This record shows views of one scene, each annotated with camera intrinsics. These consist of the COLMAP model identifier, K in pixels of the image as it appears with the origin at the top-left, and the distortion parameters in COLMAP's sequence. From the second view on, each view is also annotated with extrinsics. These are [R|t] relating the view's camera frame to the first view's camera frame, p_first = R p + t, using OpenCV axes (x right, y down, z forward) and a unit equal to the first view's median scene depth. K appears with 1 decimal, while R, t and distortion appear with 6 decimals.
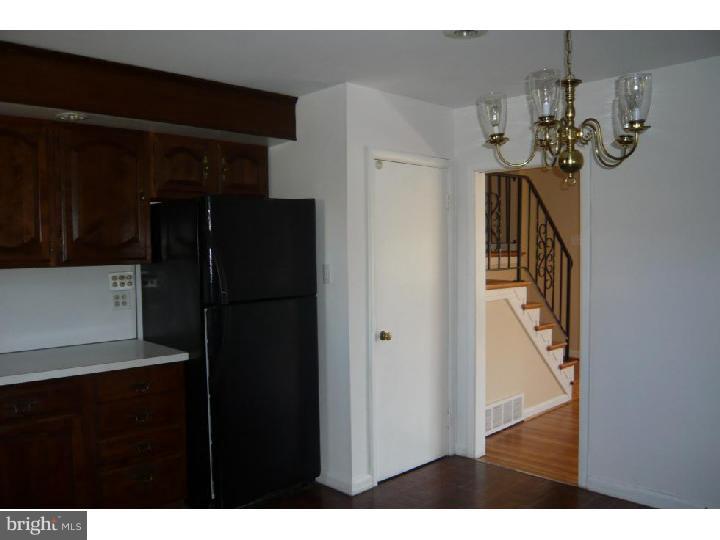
lens RADIAL K [[612.7, 0, 362.9], [0, 612.7, 273.6], [0, 0, 1]] dist [-0.095438, 0.048054]
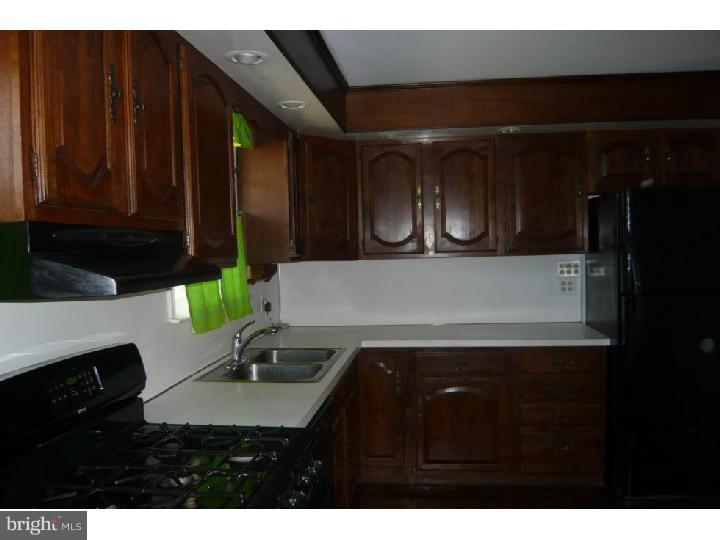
lens RADIAL K [[612.7, 0, 362.9], [0, 612.7, 273.6], [0, 0, 1]] dist [-0.095438, 0.048054]
pose [[0.626462, 0.031395, -0.778820, 0.232605], [-0.013330, 0.999474, 0.029568, -0.007113], [0.779338, -0.008142, 0.626551, 0.010849]]
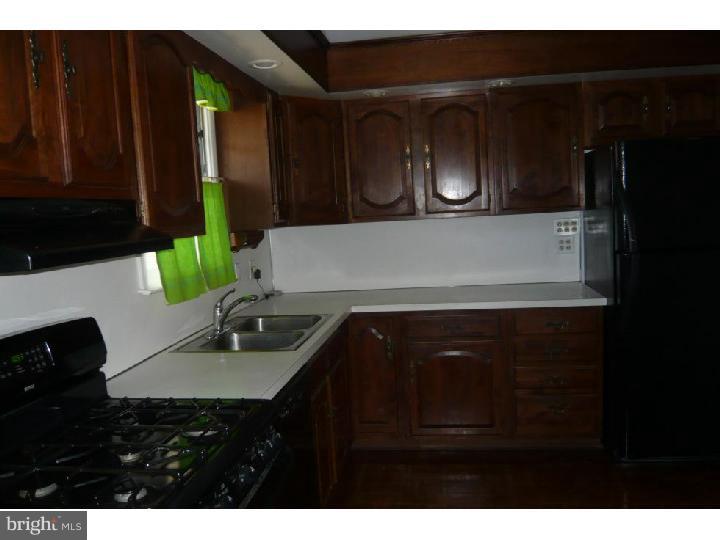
lens RADIAL K [[612.7, 0, 362.9], [0, 612.7, 273.6], [0, 0, 1]] dist [-0.095438, 0.048054]
pose [[0.605338, 0.061285, -0.793605, 0.242787], [0.016139, 0.995881, 0.089217, -0.006949], [0.795805, -0.066815, 0.601856, 0.062106]]
